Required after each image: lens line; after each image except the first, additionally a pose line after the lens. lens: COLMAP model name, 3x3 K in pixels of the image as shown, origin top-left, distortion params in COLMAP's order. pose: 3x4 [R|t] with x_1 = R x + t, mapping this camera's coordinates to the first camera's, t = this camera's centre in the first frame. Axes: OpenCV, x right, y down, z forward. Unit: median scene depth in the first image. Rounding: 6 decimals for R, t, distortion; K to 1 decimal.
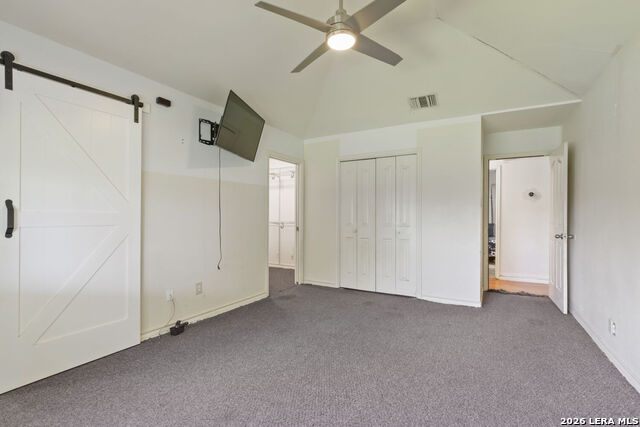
lens RADIAL K [[292.1, 0, 320.7], [0, 292.1, 214.4], [0, 0, 1]] dist [-0.023041, -0.000043]
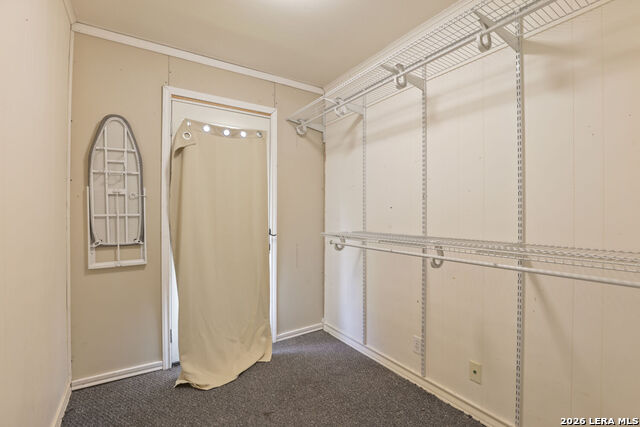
lens RADIAL K [[292.1, 0, 318.0], [0, 292.1, 212.8], [0, 0, 1]] dist [-0.023041, -0.000043]
pose [[0.888104, -0.000361, -0.459642, -0.167497], [0.001059, 0.999999, 0.001262, 0.001458], [0.459641, -0.001607, 0.888103, 1.142174]]
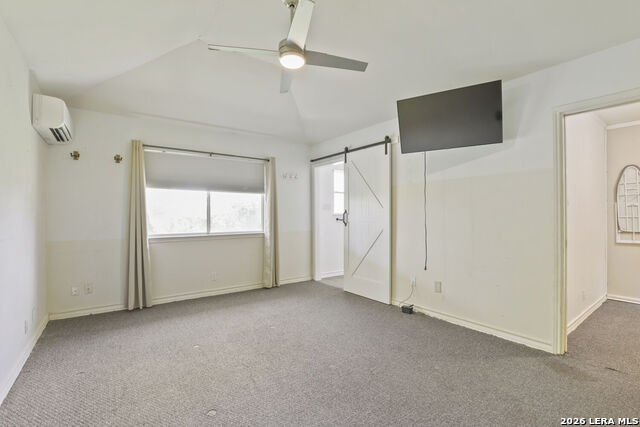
lens RADIAL K [[292.1, 0, 317.9], [0, 292.1, 213.9], [0, 0, 1]] dist [-0.023041, -0.000043]
pose [[-0.394246, -0.002150, -0.919002, 0.578654], [0.005447, 0.999974, -0.004676, -0.003932], [0.918989, -0.006849, -0.394224, 0.834091]]
